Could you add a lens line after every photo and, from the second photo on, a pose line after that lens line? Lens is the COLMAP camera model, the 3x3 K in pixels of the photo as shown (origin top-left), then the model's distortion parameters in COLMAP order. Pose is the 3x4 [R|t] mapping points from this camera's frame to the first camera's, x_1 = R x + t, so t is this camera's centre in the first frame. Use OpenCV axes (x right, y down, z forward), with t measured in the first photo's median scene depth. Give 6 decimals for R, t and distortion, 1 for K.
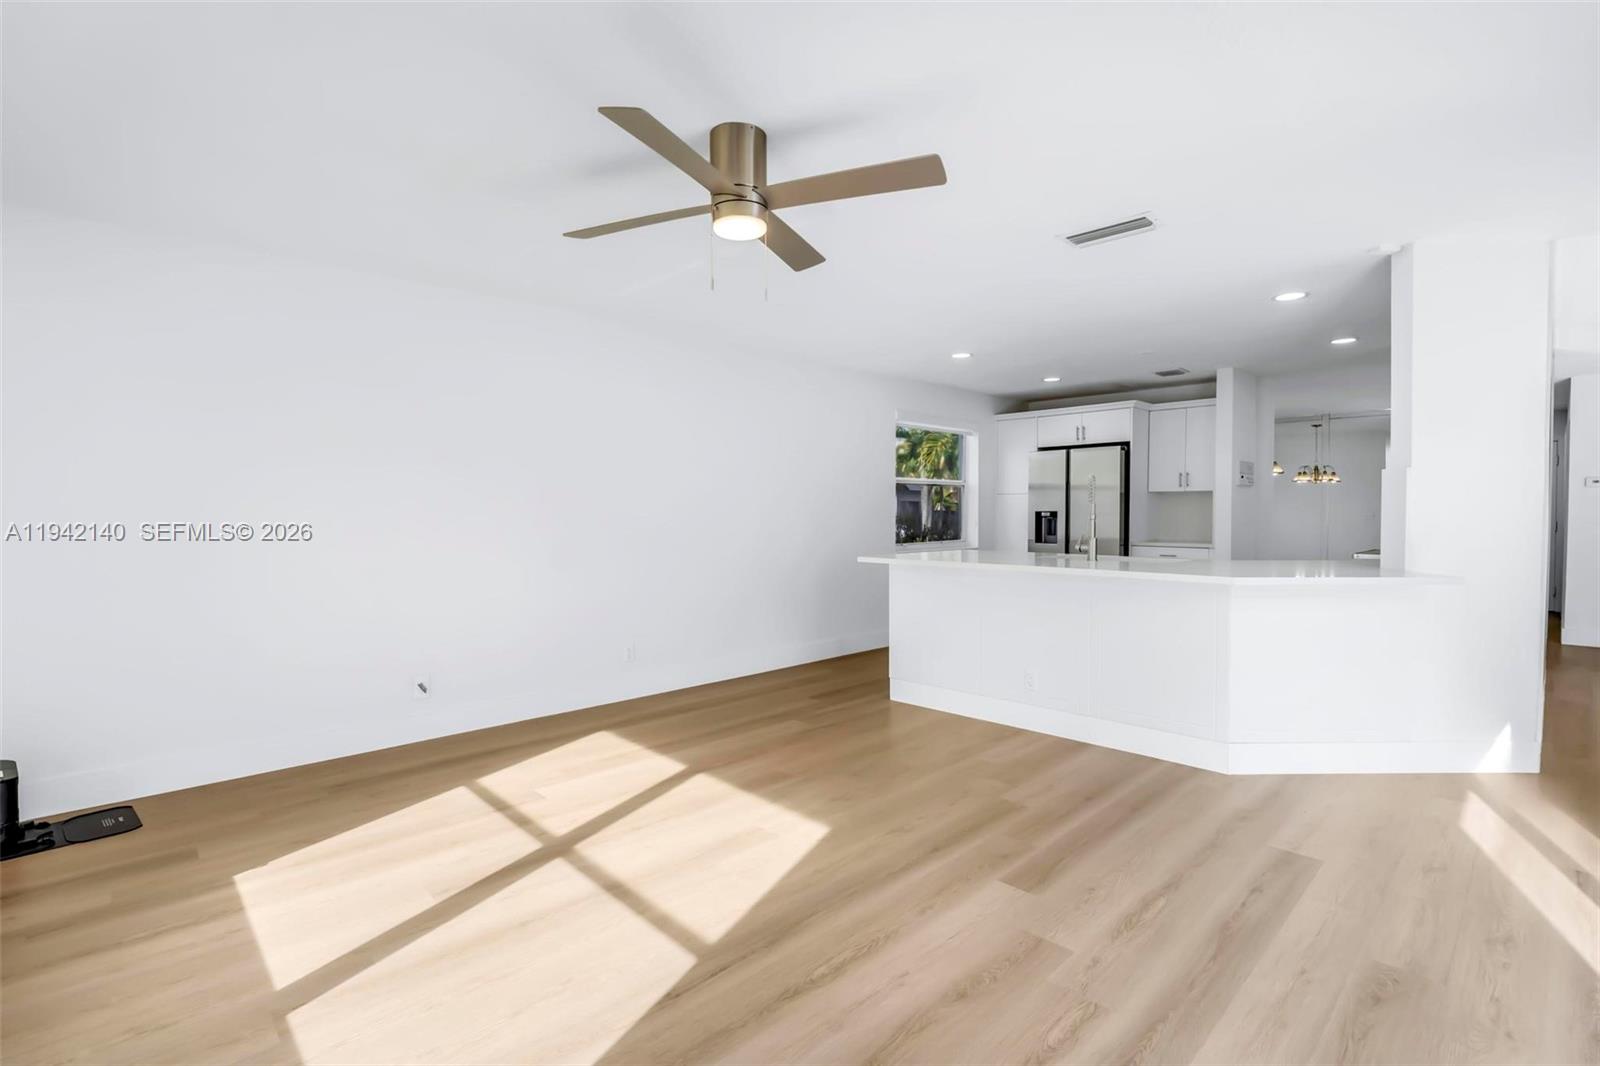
lens RADIAL K [[759.6, 0, 806.3], [0, 759.6, 530.2], [0, 0, 1]] dist [-0.020941, 0.000904]
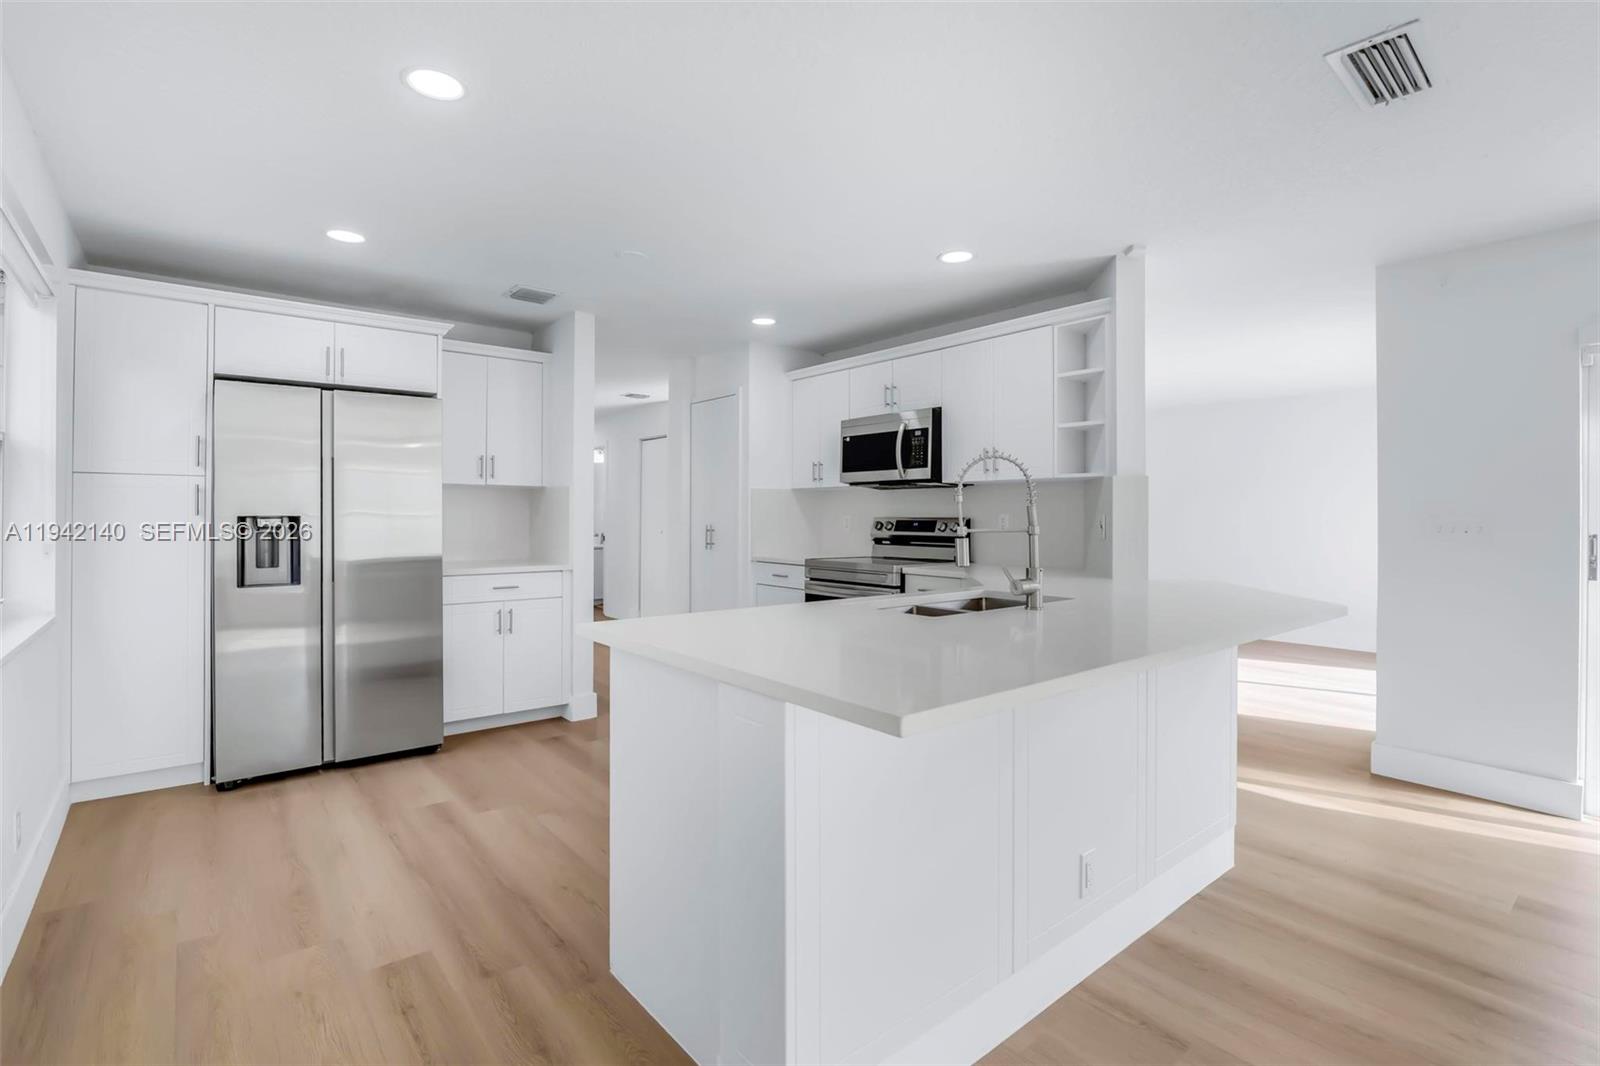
lens RADIAL K [[759.6, 0, 803.5], [0, 759.6, 509.8], [0, 0, 1]] dist [-0.020941, 0.000904]
pose [[0.072866, 0.006468, 0.997321, -0.117955], [0.020606, 0.999756, -0.007990, -0.019472], [-0.997129, 0.021133, 0.072715, 0.679139]]
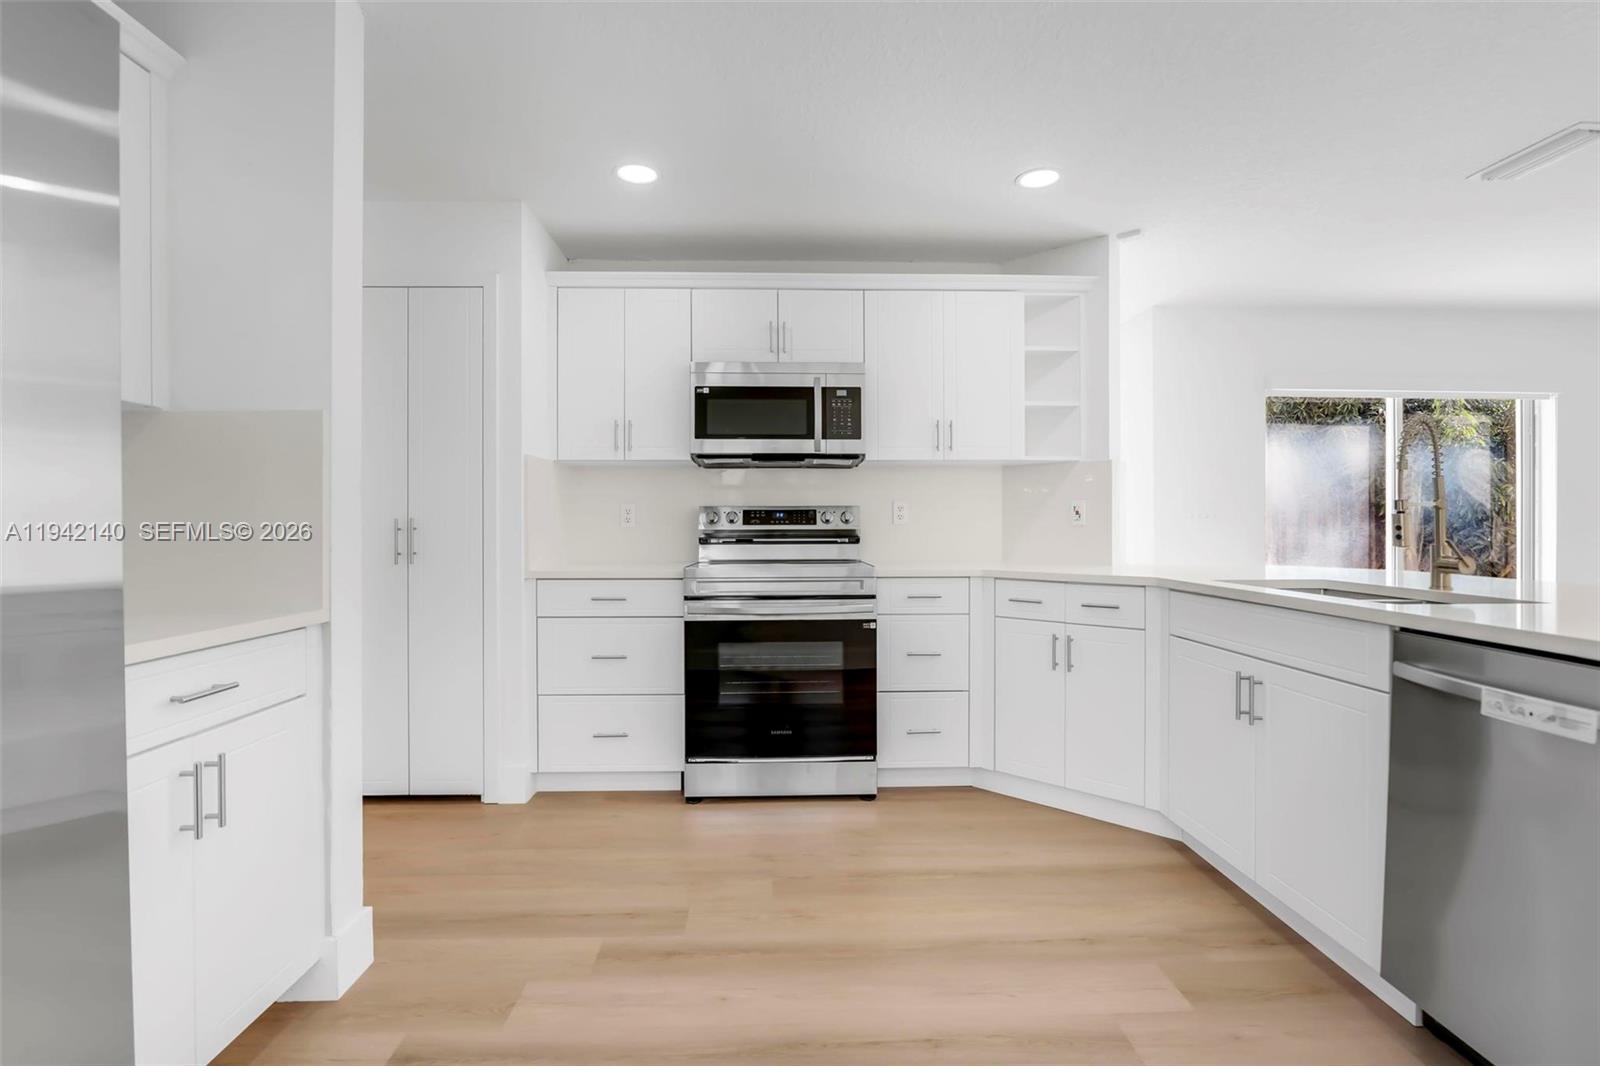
lens RADIAL K [[759.6, 0, 811.1], [0, 759.6, 520.9], [0, 0, 1]] dist [-0.020941, 0.000904]
pose [[-0.751669, 0.004072, 0.659528, 0.210175], [0.018348, 0.999723, 0.014739, -0.013076], [-0.659285, 0.023180, -0.751536, 0.997880]]
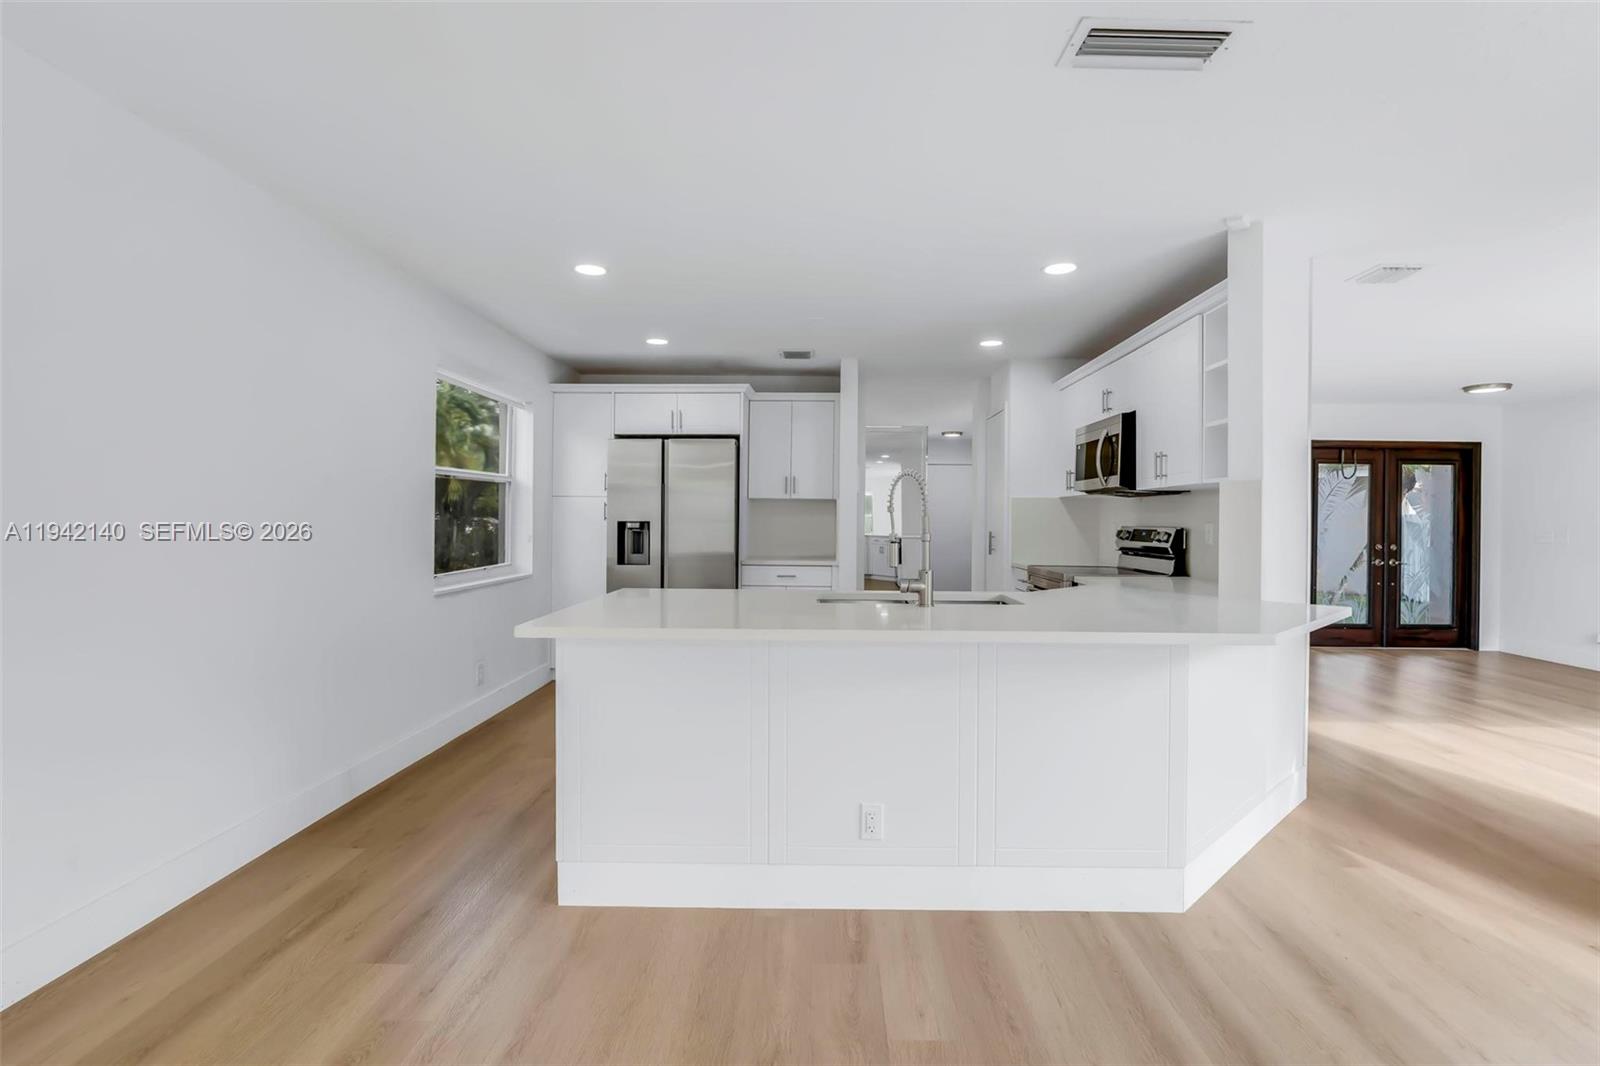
lens RADIAL K [[759.6, 0, 807.8], [0, 759.6, 522.0], [0, 0, 1]] dist [-0.020941, 0.000904]
pose [[0.707498, 0.002734, 0.706710, -0.088931], [0.007595, 0.999905, -0.011472, -0.014891], [-0.706674, 0.013484, 0.707411, 0.377669]]
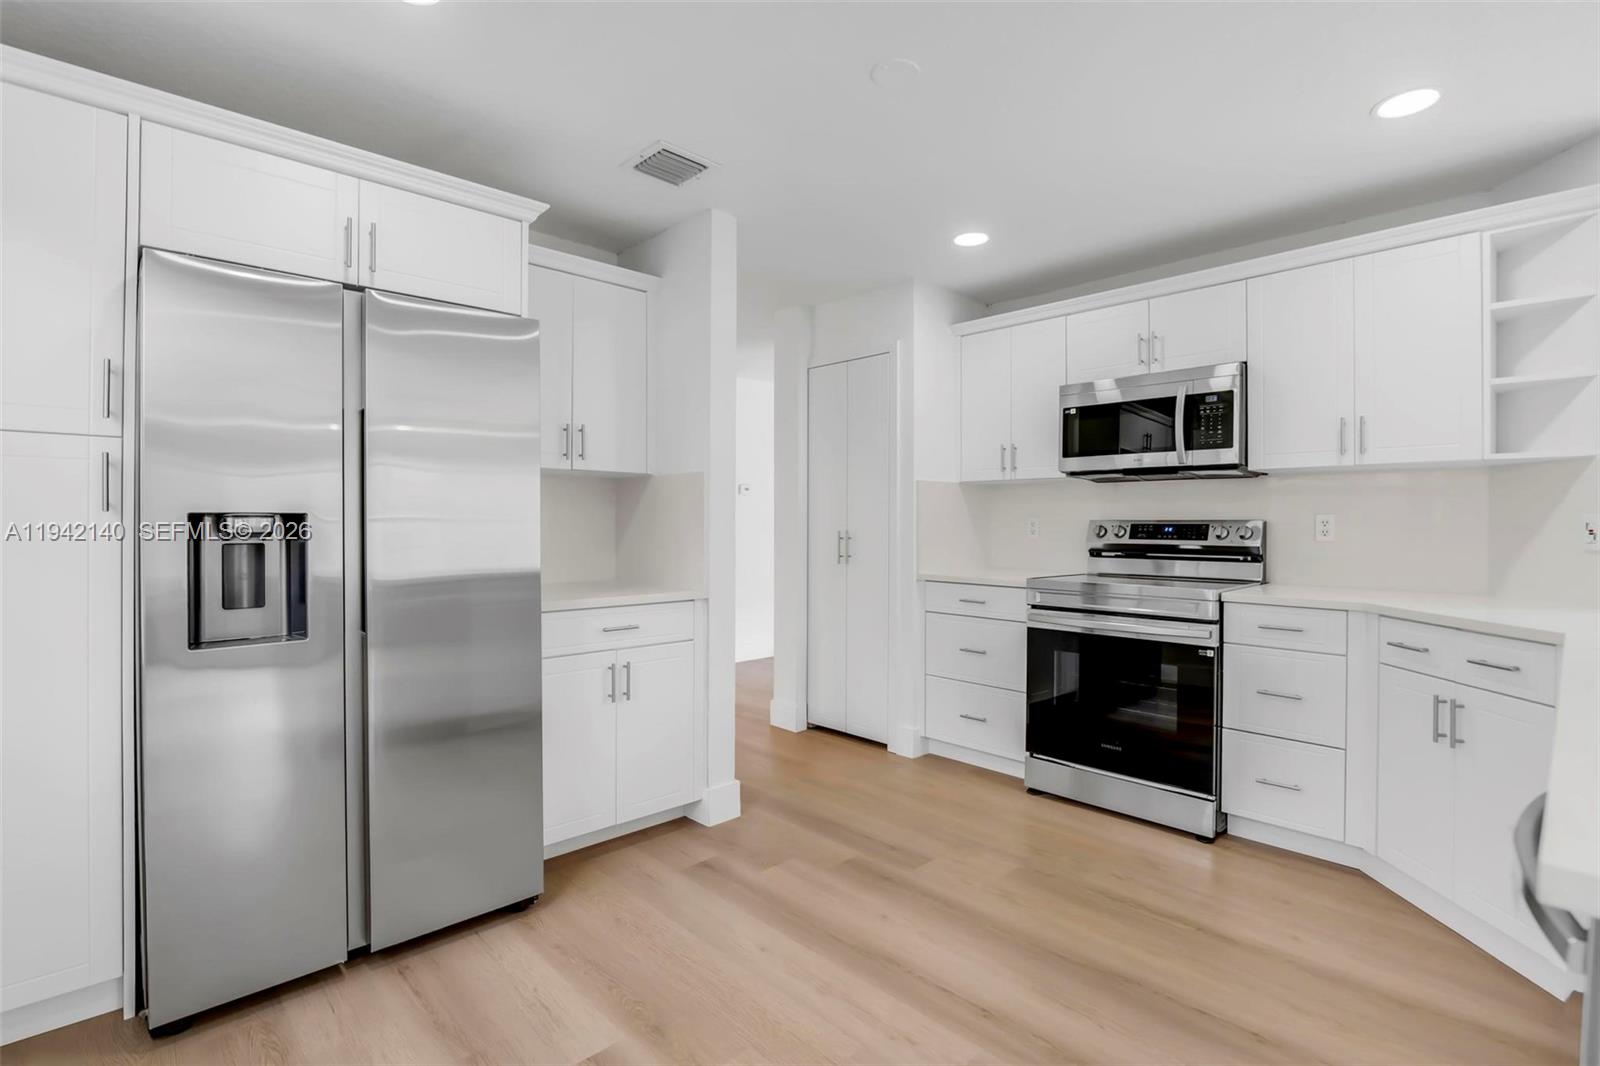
lens RADIAL K [[759.6, 0, 804.8], [0, 759.6, 520.8], [0, 0, 1]] dist [-0.020941, 0.000904]
pose [[-0.004627, 0.002257, 0.999987, 0.077522], [0.020152, 0.999795, -0.002164, -0.019140], [-0.999786, 0.020141, -0.004671, 0.864831]]
